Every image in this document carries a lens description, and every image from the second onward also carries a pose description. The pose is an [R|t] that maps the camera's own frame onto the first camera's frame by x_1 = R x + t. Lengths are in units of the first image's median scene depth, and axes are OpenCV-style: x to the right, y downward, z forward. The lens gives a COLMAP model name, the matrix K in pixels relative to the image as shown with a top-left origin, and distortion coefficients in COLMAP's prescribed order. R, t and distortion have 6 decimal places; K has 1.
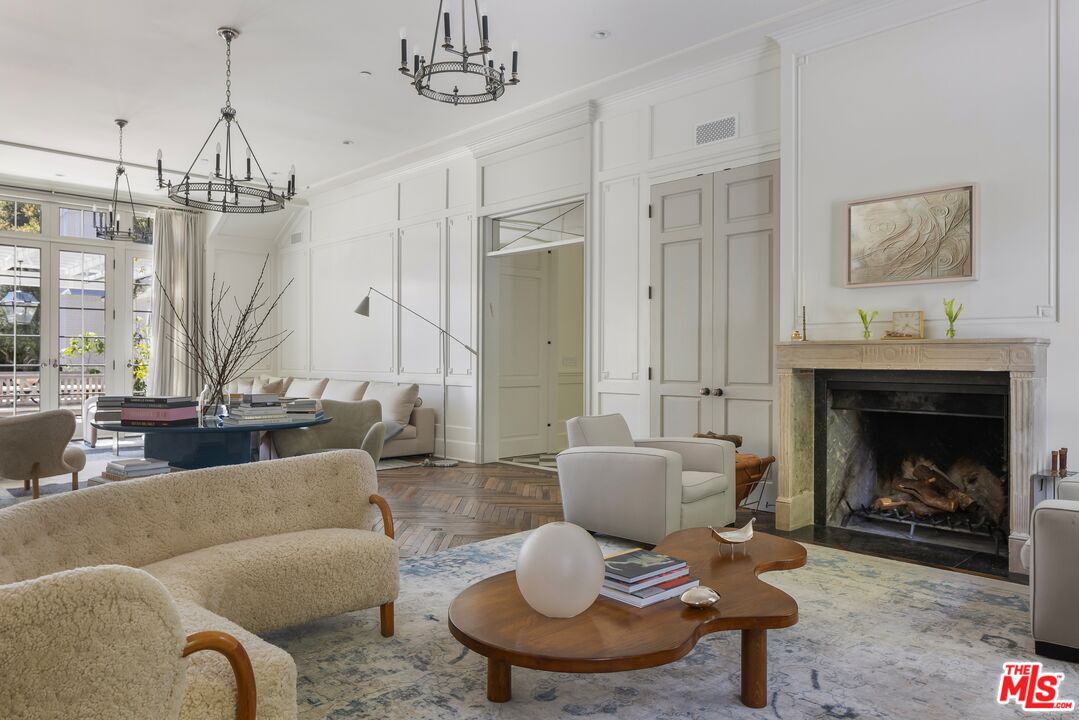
lens RADIAL K [[721.9, 0, 538.6], [0, 721.9, 360.4], [0, 0, 1]] dist [-0.007090, 0.000288]
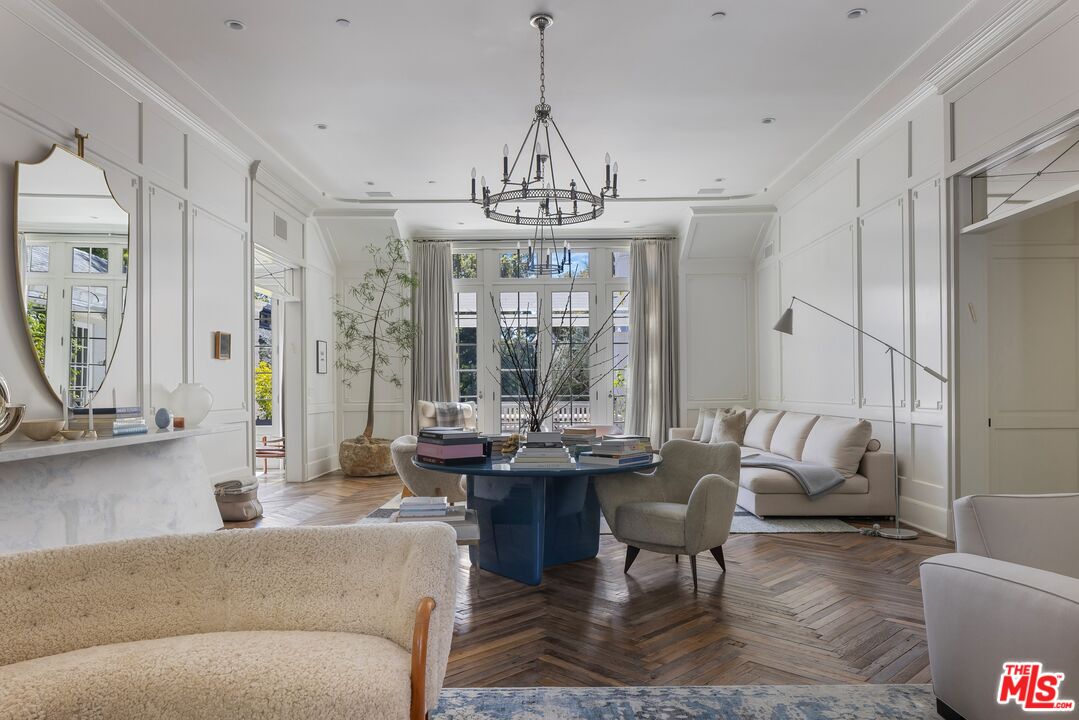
lens RADIAL K [[721.9, 0, 539.0], [0, 721.9, 391.1], [0, 0, 1]] dist [-0.007090, 0.000288]
pose [[0.705508, -0.004295, -0.708689, 0.125203], [0.006827, 0.999976, 0.000736, -0.001021], [0.708669, -0.005358, 0.705521, 0.246826]]
